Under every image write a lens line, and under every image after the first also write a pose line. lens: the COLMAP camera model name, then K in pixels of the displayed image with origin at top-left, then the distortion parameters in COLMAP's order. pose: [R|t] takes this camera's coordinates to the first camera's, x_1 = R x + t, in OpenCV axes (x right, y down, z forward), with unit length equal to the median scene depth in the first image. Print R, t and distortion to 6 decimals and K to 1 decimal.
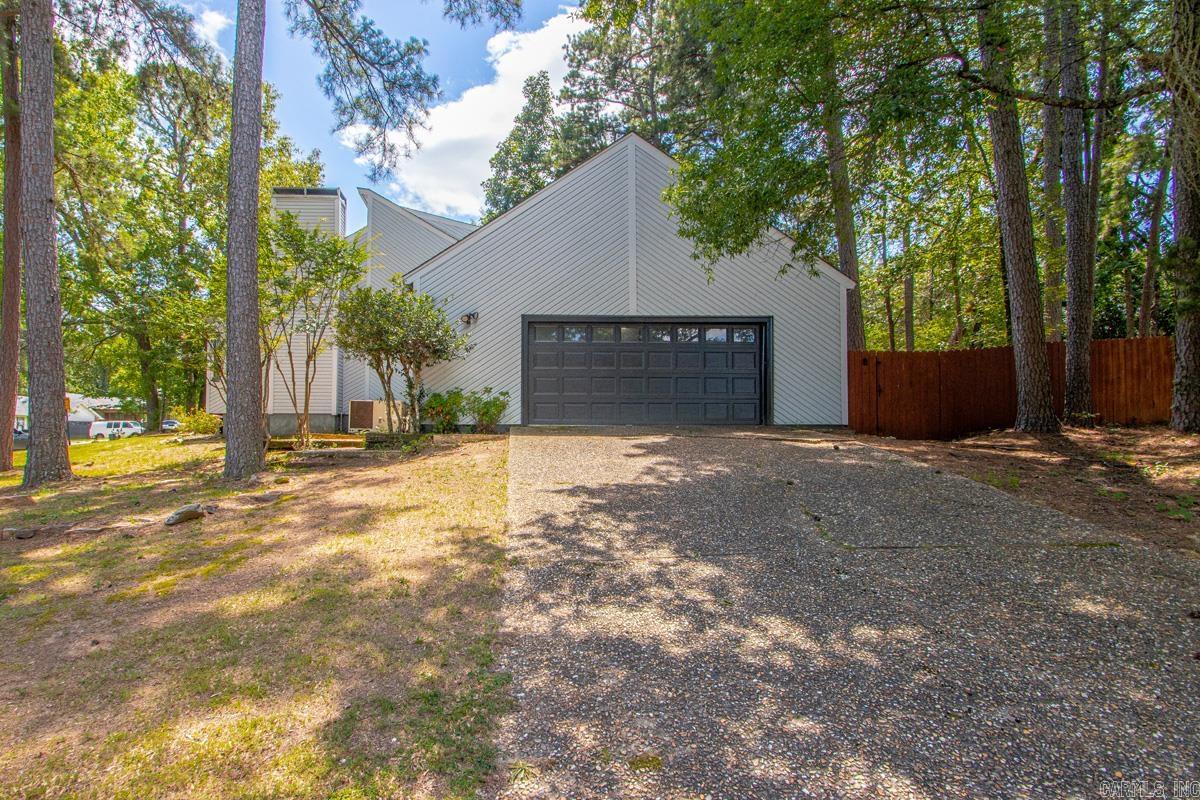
lens RADIAL K [[568.3, 0, 596.7], [0, 568.3, 439.5], [0, 0, 1]] dist [-0.003254, 0.000117]
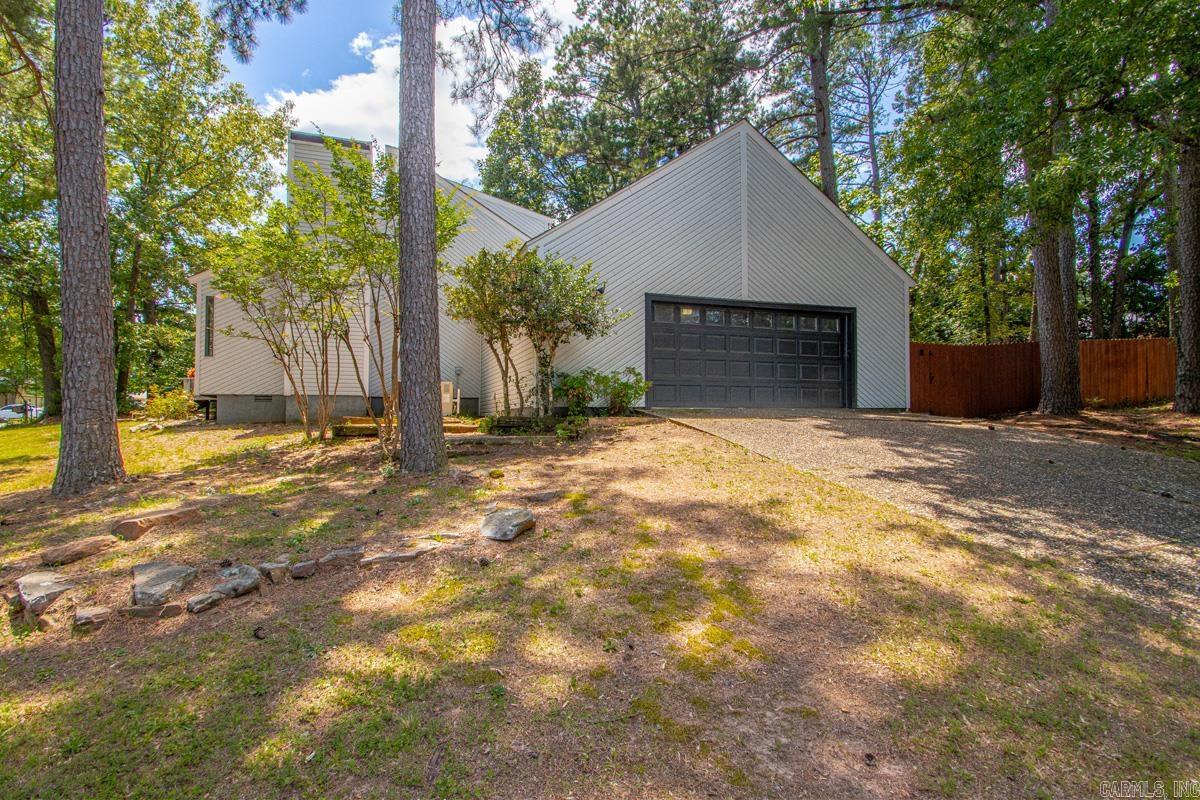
lens RADIAL K [[515.7, 0, 601.0], [0, 515.7, 421.7], [0, 0, 1]] dist [-0.003317, -0.000970]
pose [[0.967819, -0.004815, 0.251601, -0.424752], [0.005897, 0.999976, -0.003545, 0.000944], [-0.251578, 0.004915, 0.967825, 0.176224]]
